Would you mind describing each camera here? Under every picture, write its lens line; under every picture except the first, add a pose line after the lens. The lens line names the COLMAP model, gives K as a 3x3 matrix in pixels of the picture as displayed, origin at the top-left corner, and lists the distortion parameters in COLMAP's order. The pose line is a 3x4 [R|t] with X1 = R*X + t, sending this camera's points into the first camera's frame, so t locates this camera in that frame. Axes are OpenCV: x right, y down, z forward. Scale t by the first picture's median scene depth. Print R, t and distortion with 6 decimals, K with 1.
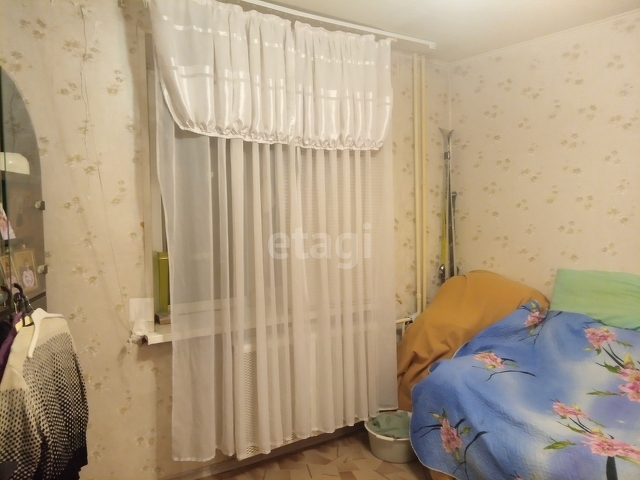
lens RADIAL K [[478.8, 0, 316.4], [0, 478.8, 241.4], [0, 0, 1]] dist [0.054196, -0.088707]
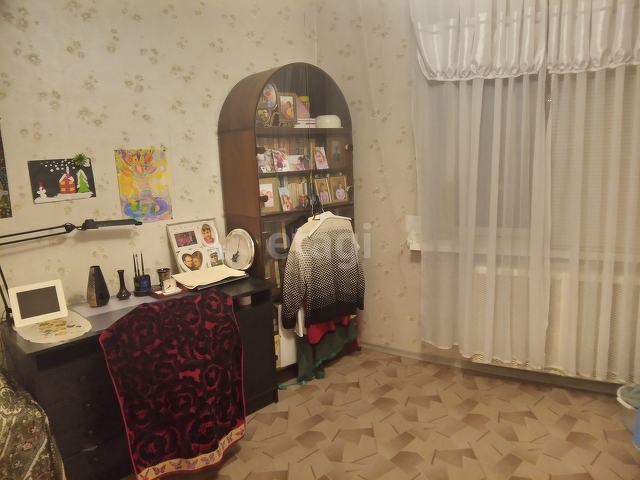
lens RADIAL K [[460.7, 0, 320.0], [0, 460.7, 240.0], [0, 0, 1]] dist [0.006039, -0.066777]
pose [[0.494711, 0.144549, -0.856952, 0.616374], [-0.016883, 0.987483, 0.156820, -0.010046], [0.868893, -0.063113, 0.490959, 0.159399]]
